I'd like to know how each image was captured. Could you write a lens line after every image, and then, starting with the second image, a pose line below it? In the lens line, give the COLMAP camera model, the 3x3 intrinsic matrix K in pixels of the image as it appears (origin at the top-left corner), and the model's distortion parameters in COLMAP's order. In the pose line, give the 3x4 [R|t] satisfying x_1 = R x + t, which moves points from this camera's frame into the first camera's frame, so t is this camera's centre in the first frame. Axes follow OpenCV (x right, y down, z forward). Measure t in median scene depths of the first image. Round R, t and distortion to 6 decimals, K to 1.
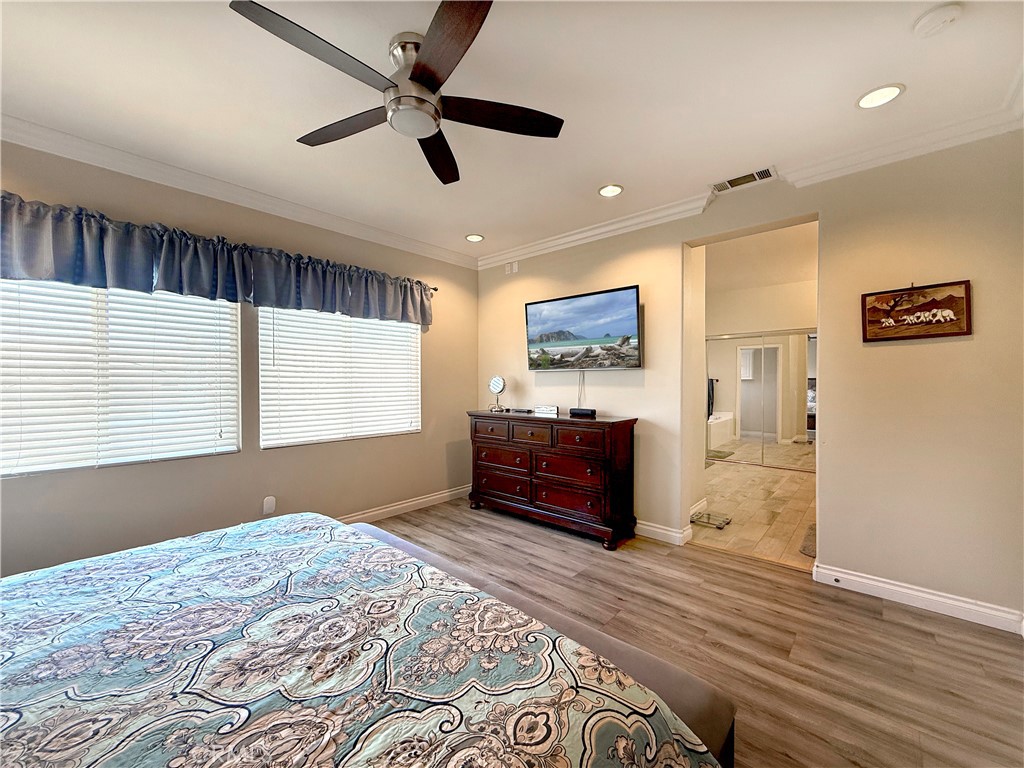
lens RADIAL K [[406.9, 0, 509.8], [0, 406.9, 384.6], [0, 0, 1]] dist [0.000941, -0.000283]
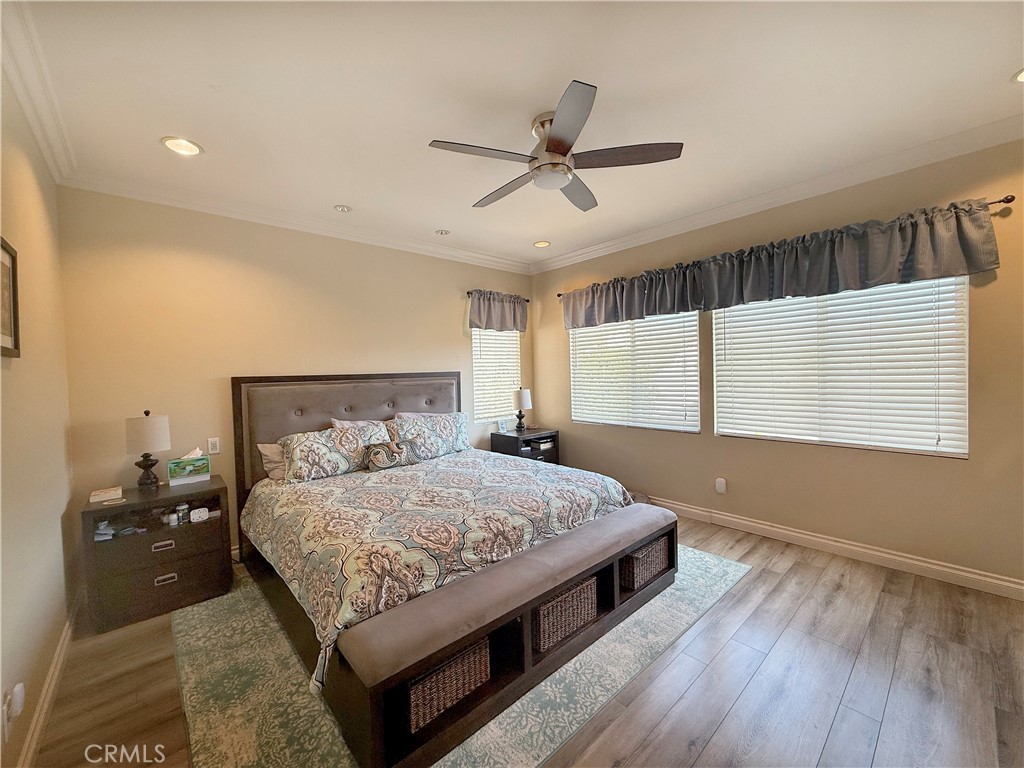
lens RADIAL K [[413.1, 0, 514.0], [0, 413.1, 383.8], [0, 0, 1]] dist [-0.000265, -0.000074]
pose [[-0.110318, 0.030682, -0.993423, 0.638727], [0.019594, 0.999396, 0.028691, -0.030647], [0.993703, -0.016300, -0.110853, 0.604565]]
